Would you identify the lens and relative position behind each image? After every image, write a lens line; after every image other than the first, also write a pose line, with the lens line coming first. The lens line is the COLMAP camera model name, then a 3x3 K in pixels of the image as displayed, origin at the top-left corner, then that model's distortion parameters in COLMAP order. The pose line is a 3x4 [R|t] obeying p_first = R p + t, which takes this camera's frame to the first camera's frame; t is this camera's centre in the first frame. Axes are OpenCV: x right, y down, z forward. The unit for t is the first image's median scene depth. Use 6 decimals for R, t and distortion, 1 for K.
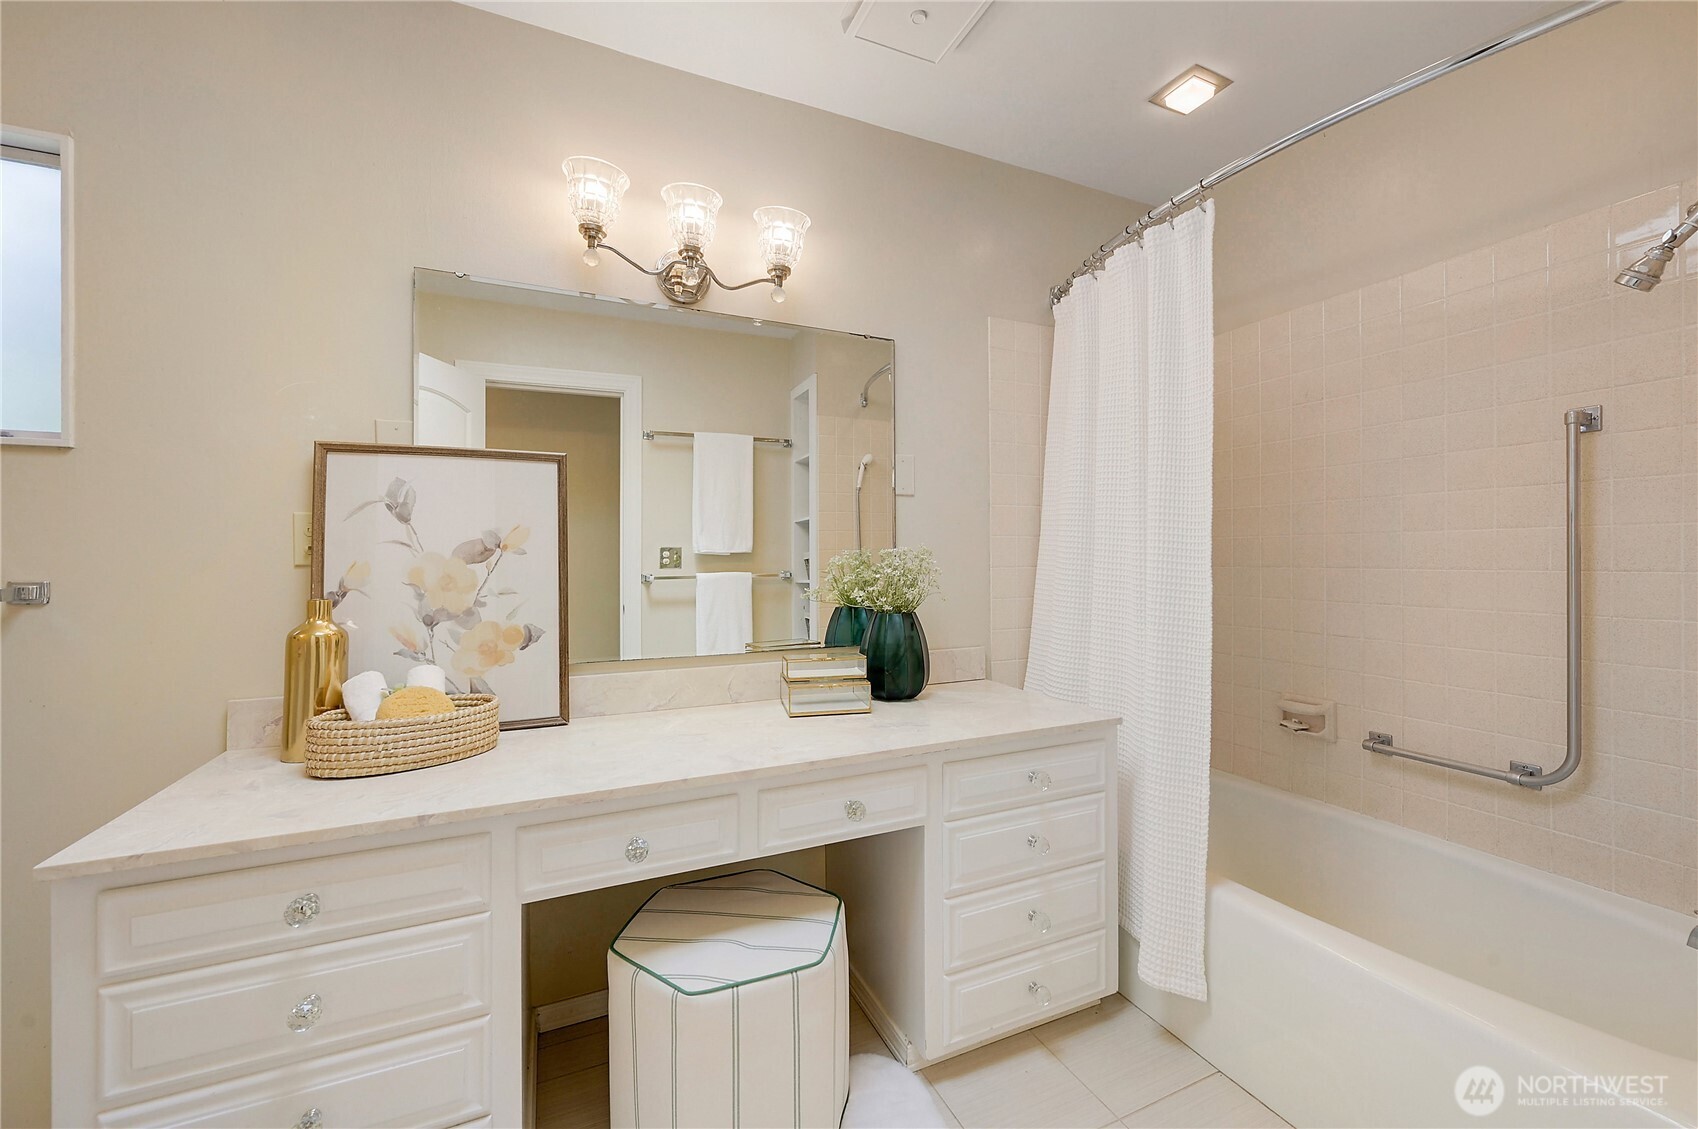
lens RADIAL K [[673.6, 0, 853.7], [0, 673.6, 561.1], [0, 0, 1]] dist [-0.000429, 0.001356]
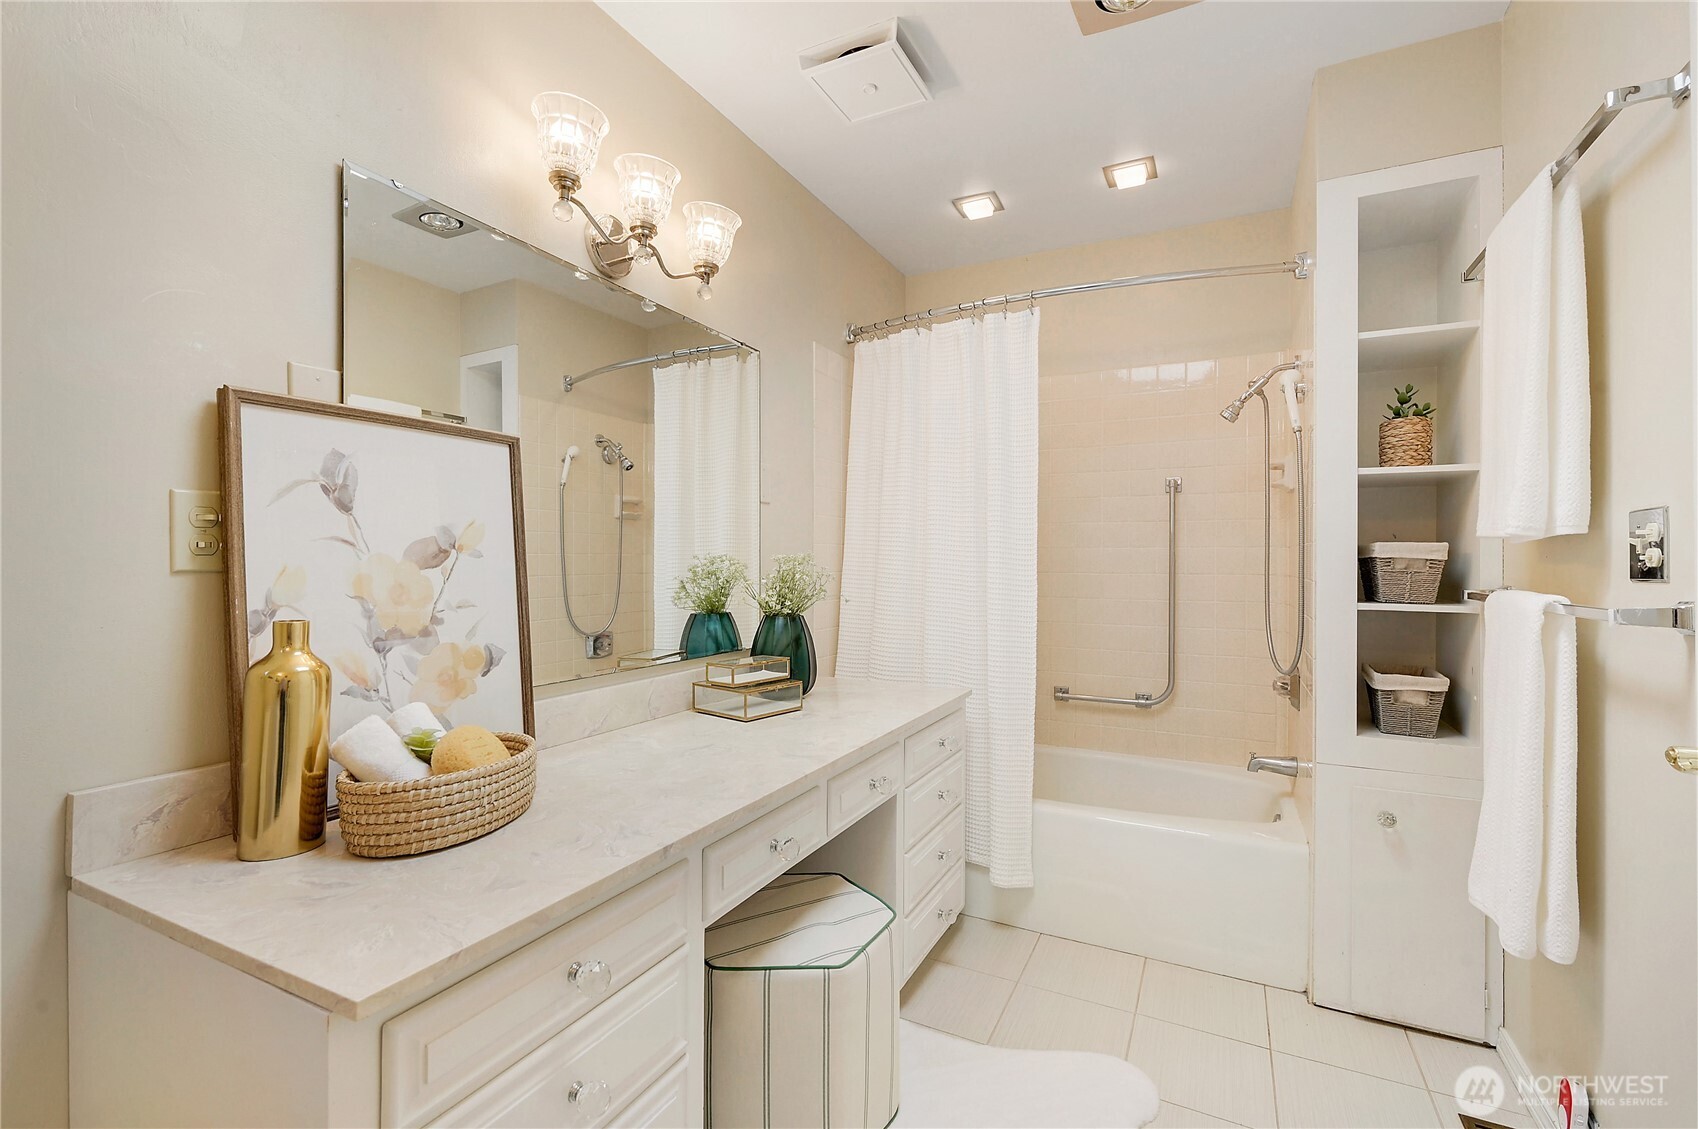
lens RADIAL K [[721.4, 0, 855.7], [0, 721.4, 567.7], [0, 0, 1]] dist [0.004502, -0.001135]
pose [[0.795408, 0.002575, 0.606069, -0.668338], [-0.003771, 0.999993, 0.000701, -0.000022], [-0.606063, -0.002843, 0.795412, 0.046189]]
